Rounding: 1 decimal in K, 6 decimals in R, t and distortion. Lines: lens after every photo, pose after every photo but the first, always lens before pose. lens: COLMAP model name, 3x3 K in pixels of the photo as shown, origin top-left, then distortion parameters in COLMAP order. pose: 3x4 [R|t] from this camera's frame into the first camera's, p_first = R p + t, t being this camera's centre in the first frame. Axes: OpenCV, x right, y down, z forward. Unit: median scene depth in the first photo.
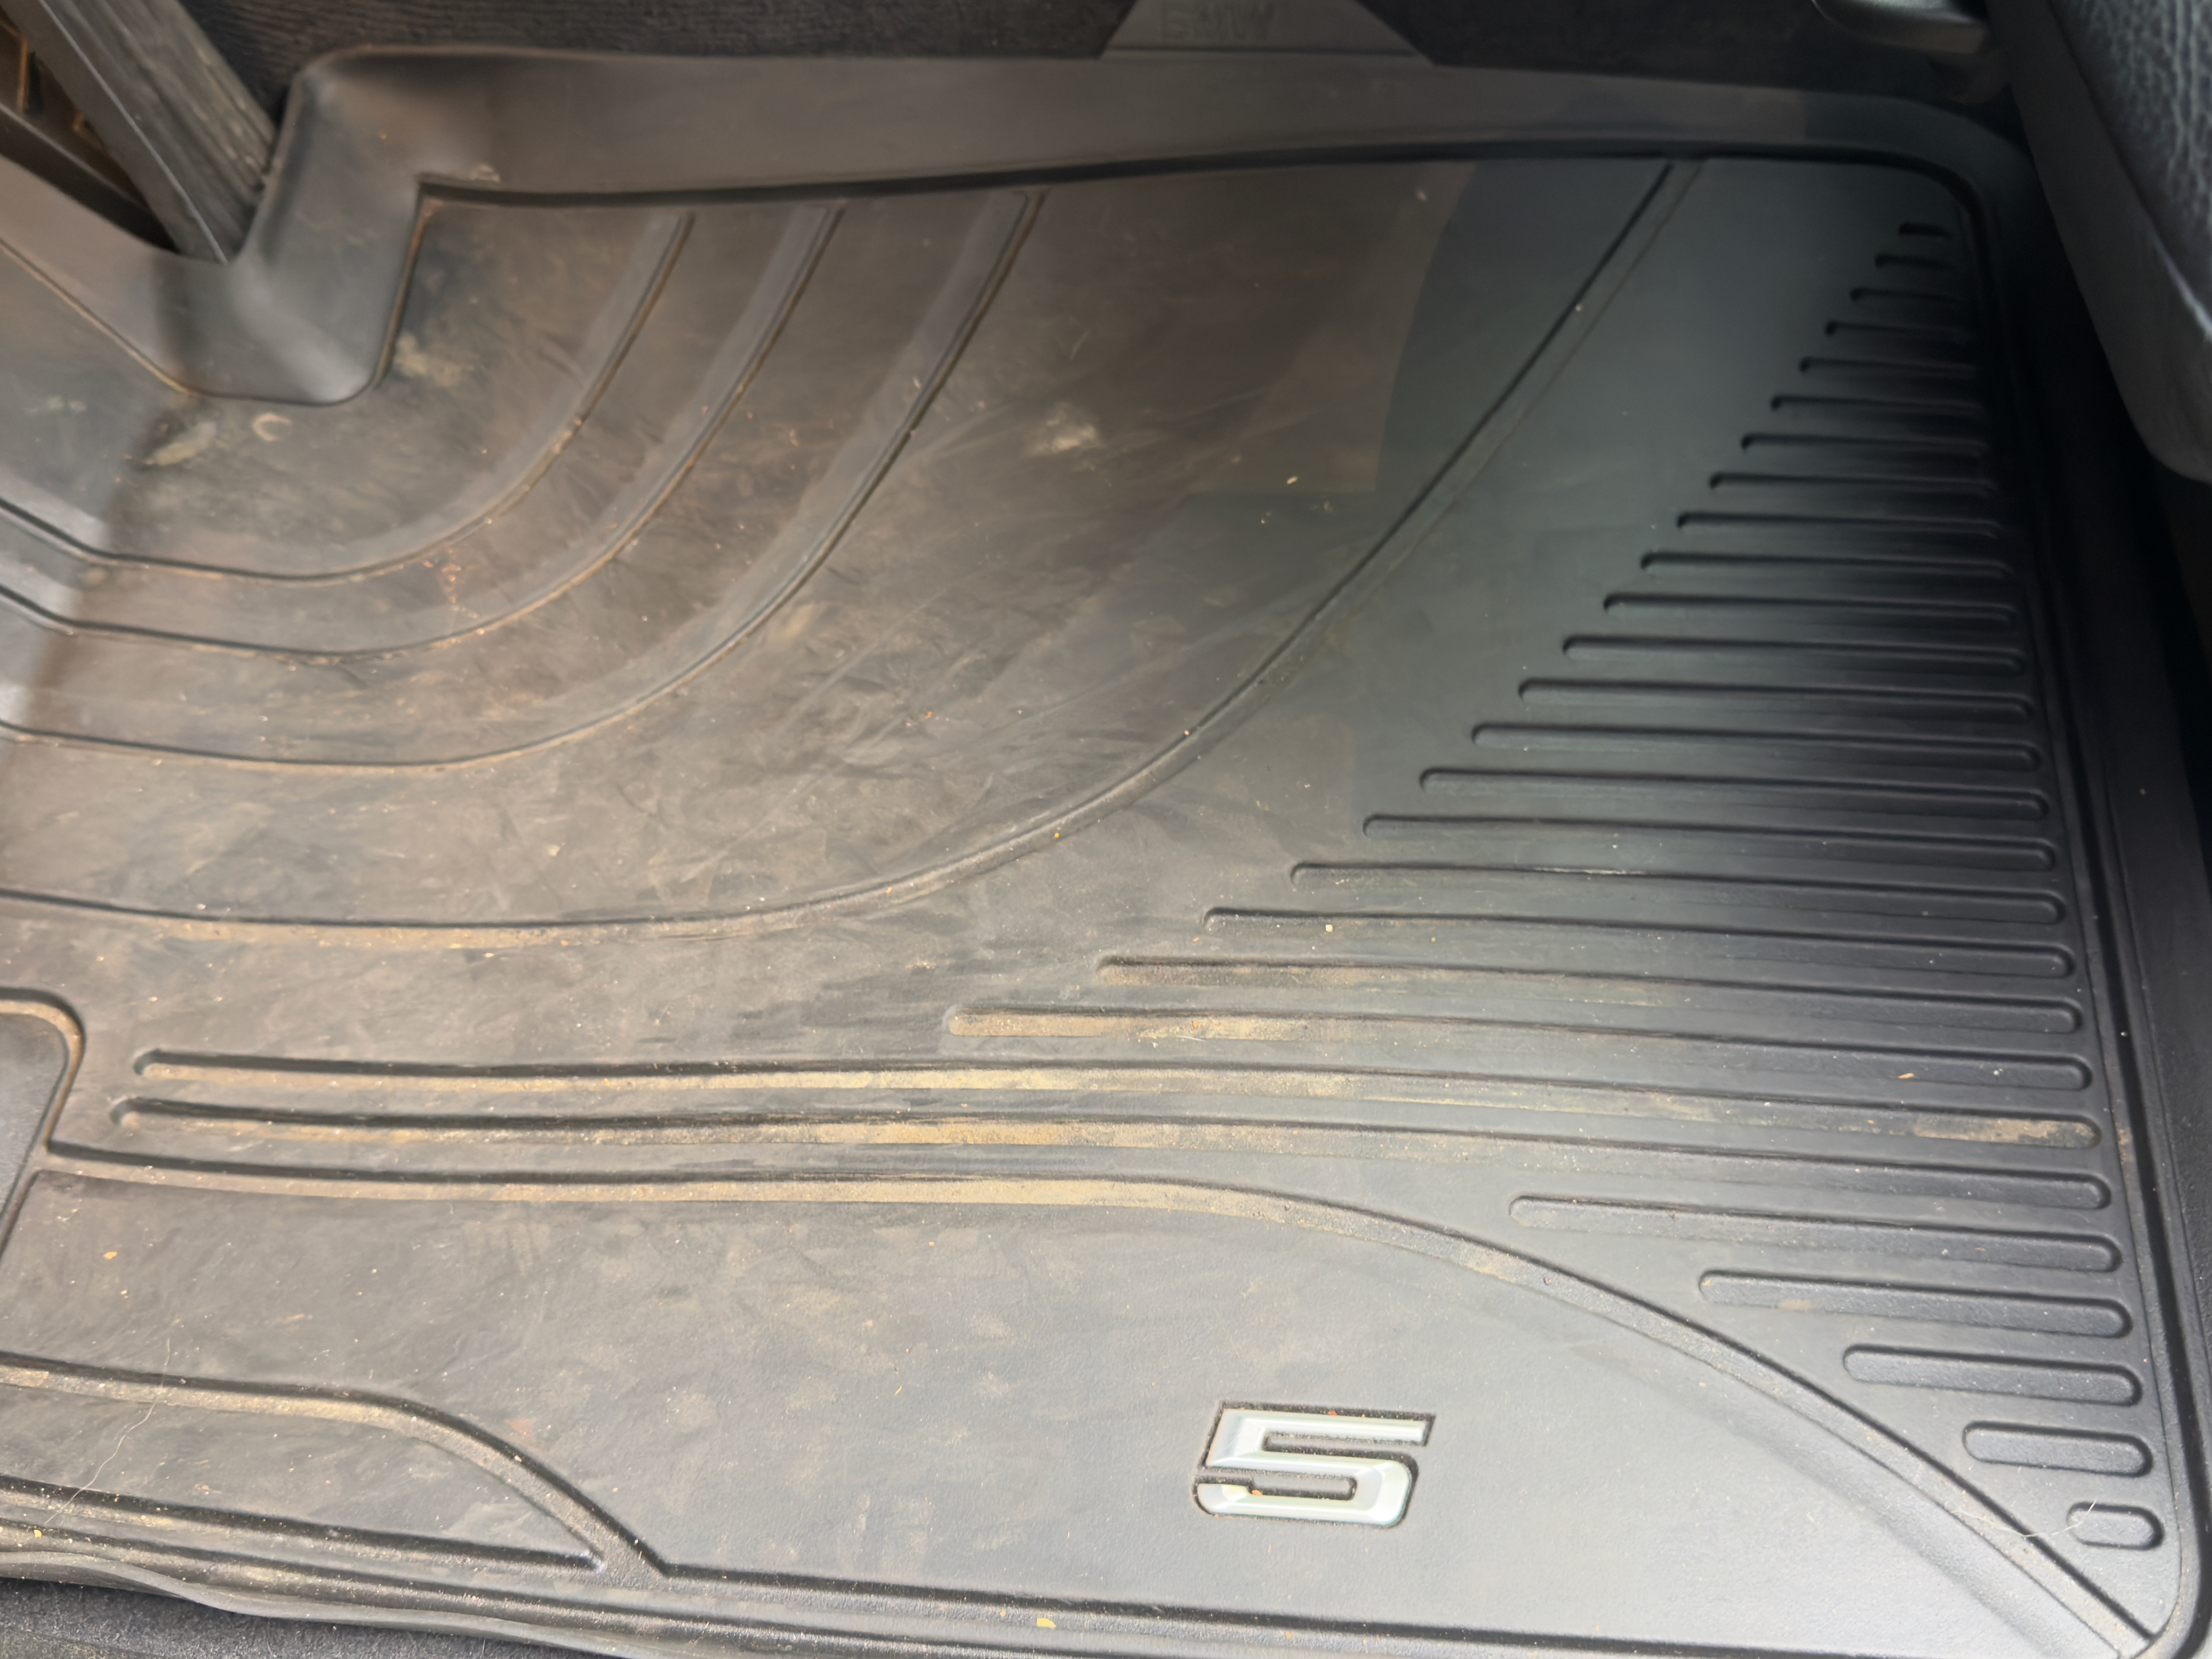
lens RADIAL K [[2229.1, 0, 1103.4], [0, 2229.1, 838.8], [0, 0, 1]] dist [0.196626, -0.444205]
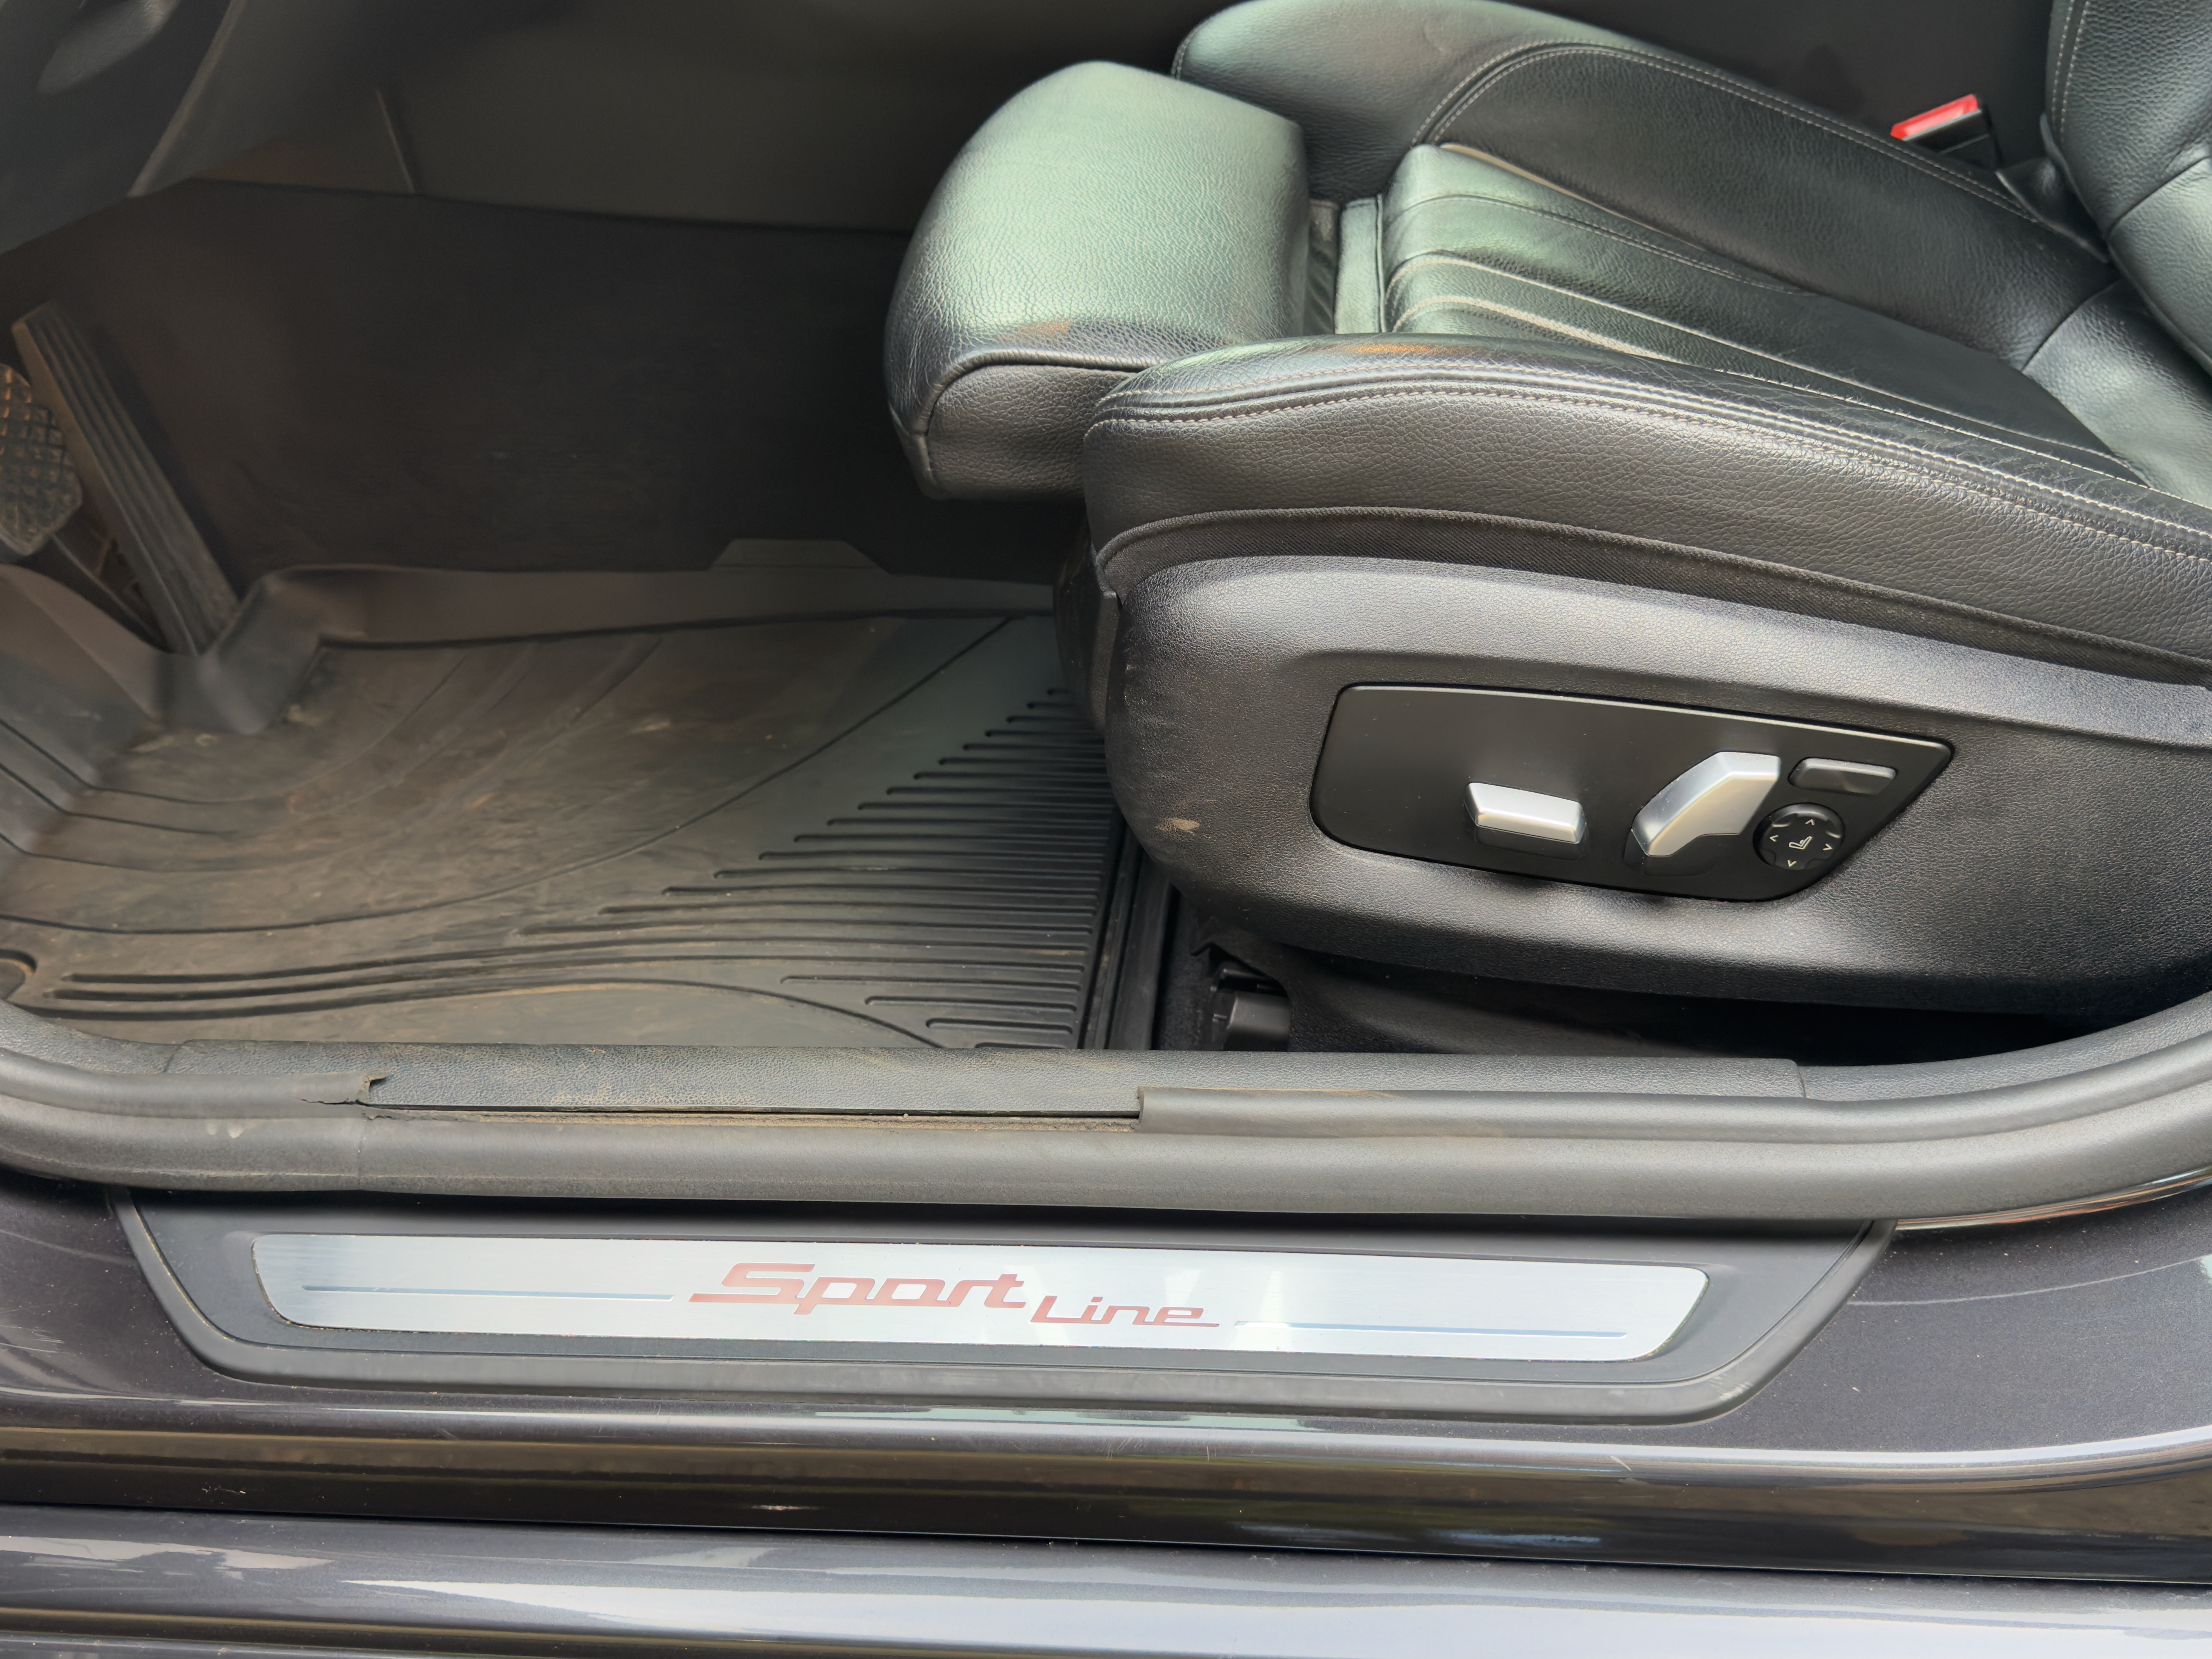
lens RADIAL K [[2229.1, 0, 1103.4], [0, 2229.1, 838.8], [0, 0, 1]] dist [0.196626, -0.444205]
pose [[0.999844, 0.017515, 0.002144, 0.339018], [-0.015098, 0.912065, -0.409768, 0.629033], [-0.009132, 0.409672, 0.912187, -0.599012]]
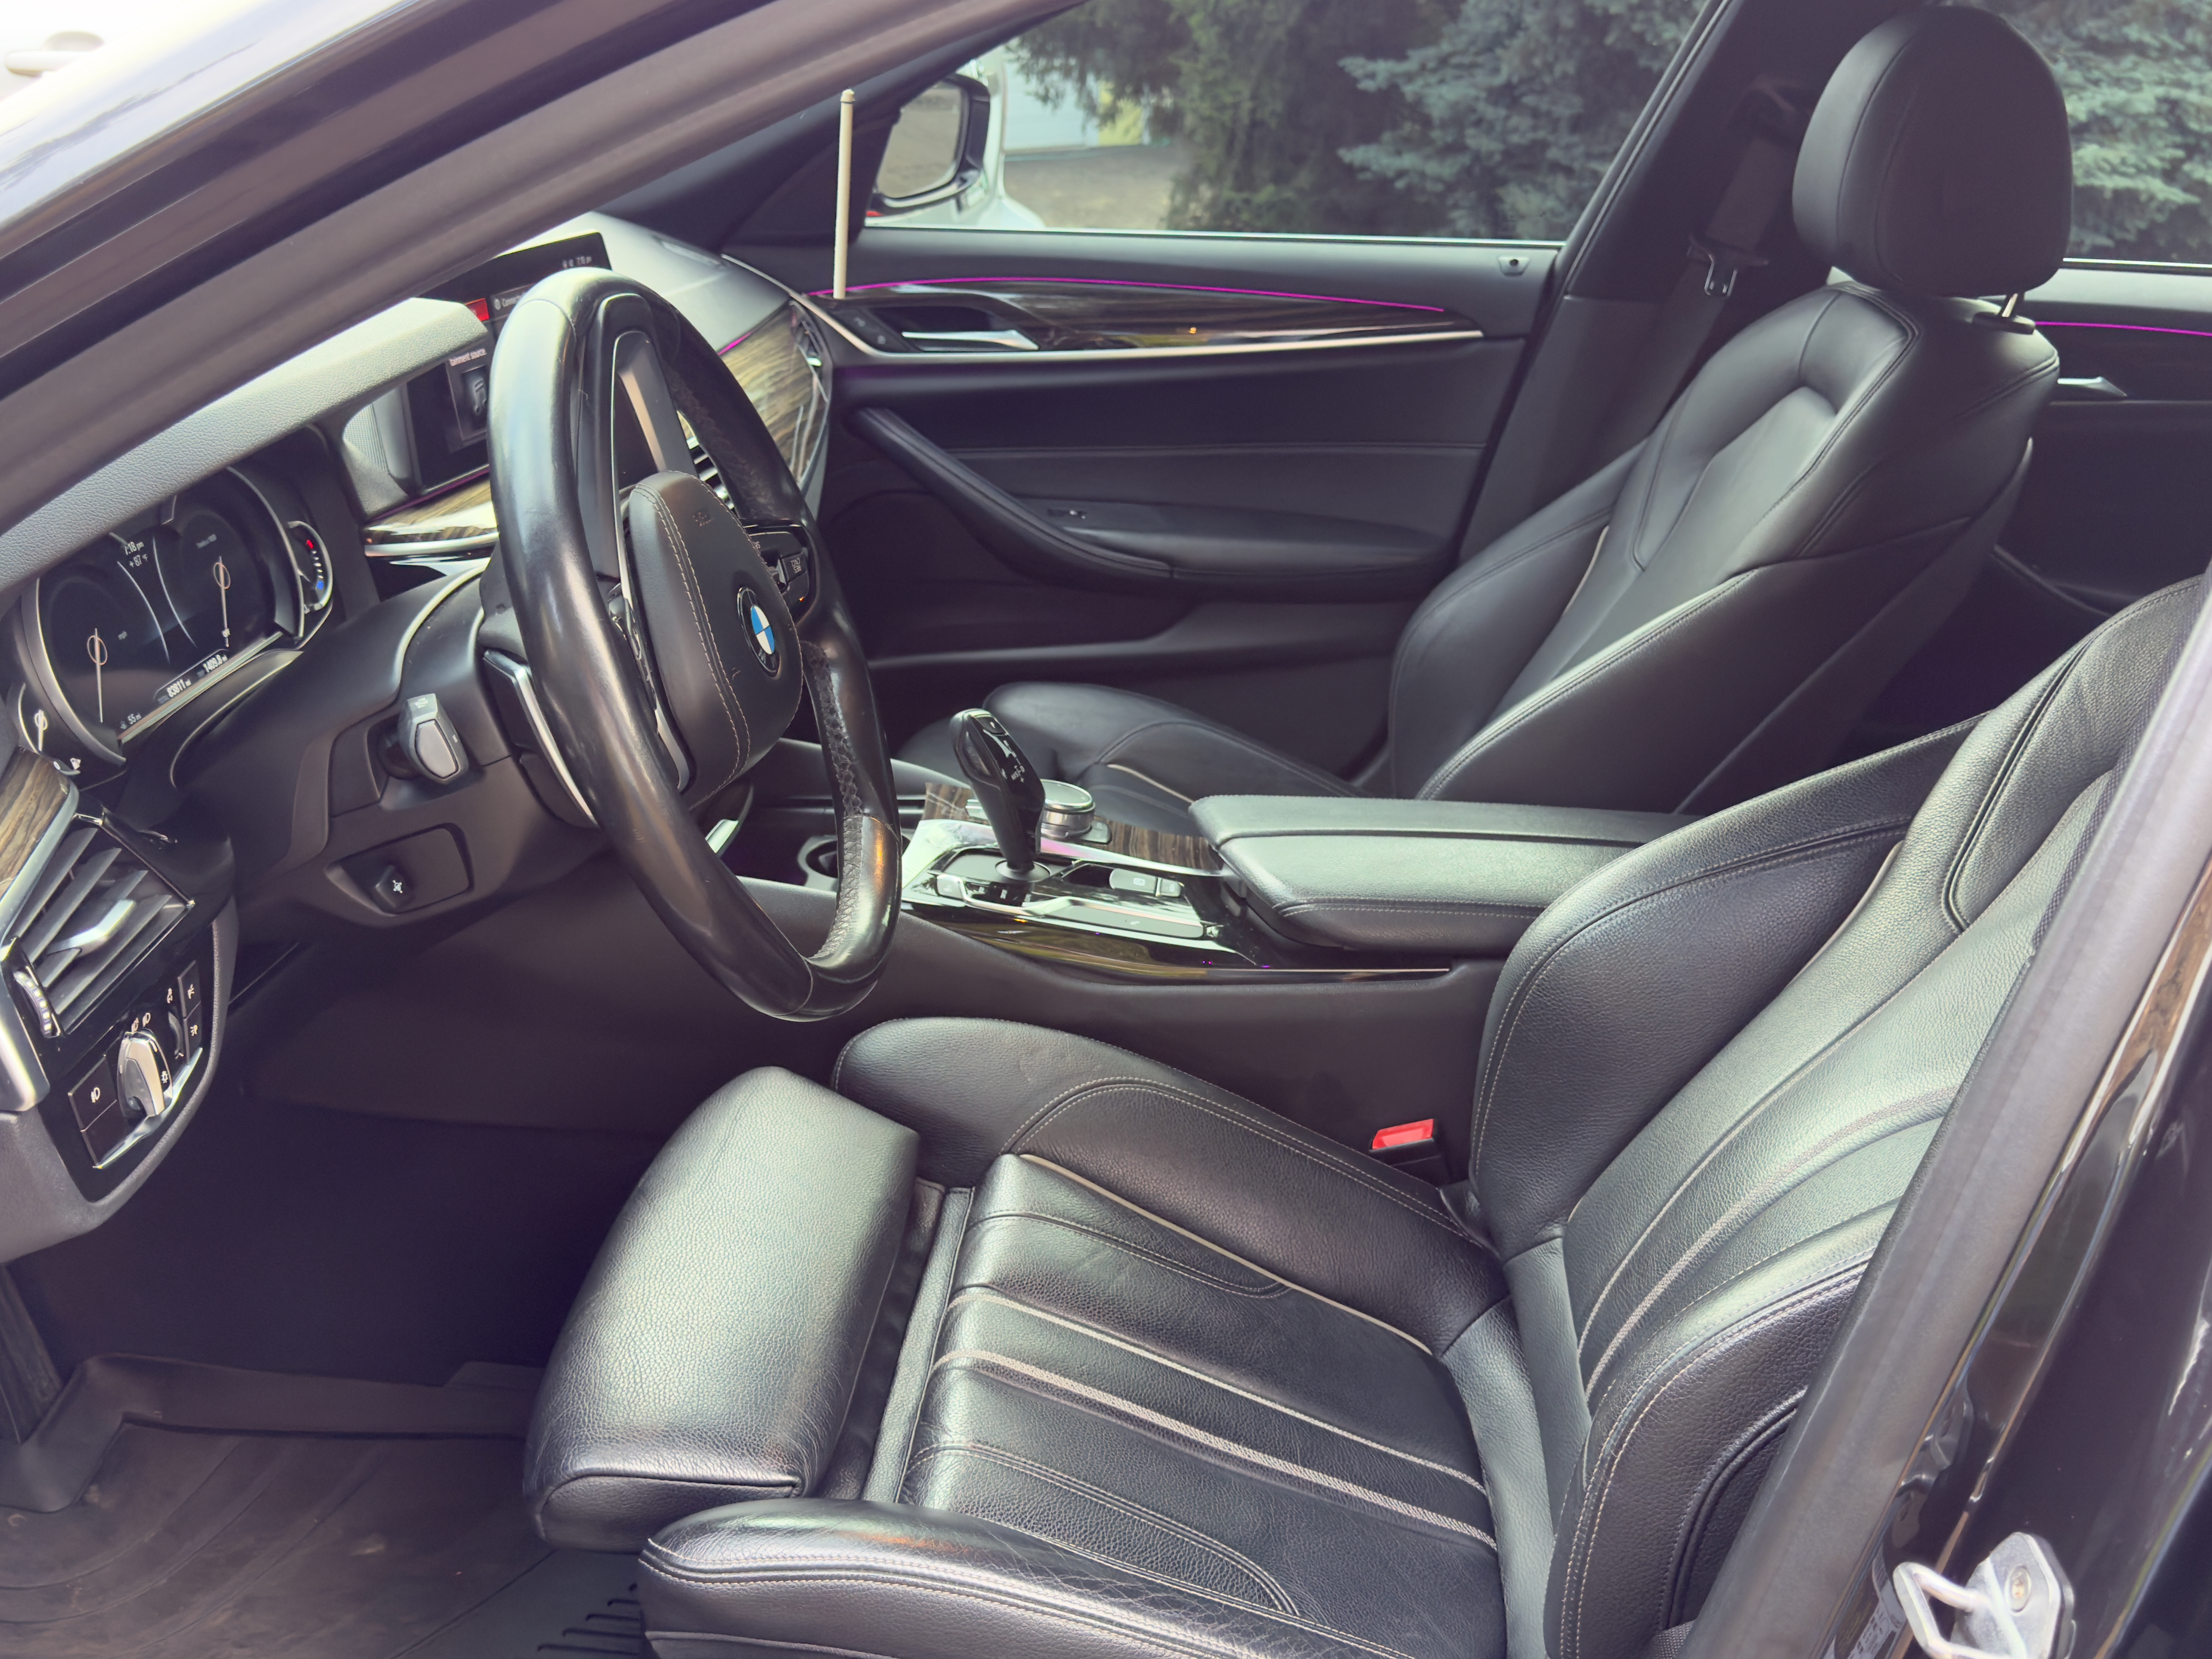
lens RADIAL K [[2194.6, 0, 1106.0], [0, 2194.6, 829.5], [0, 0, 1]] dist [0.192204, -0.332678]
pose [[0.994467, 0.098698, 0.035982, 0.555208], [-0.063535, 0.837840, -0.542206, 0.388922], [-0.083662, 0.536920, 0.839475, -1.318512]]
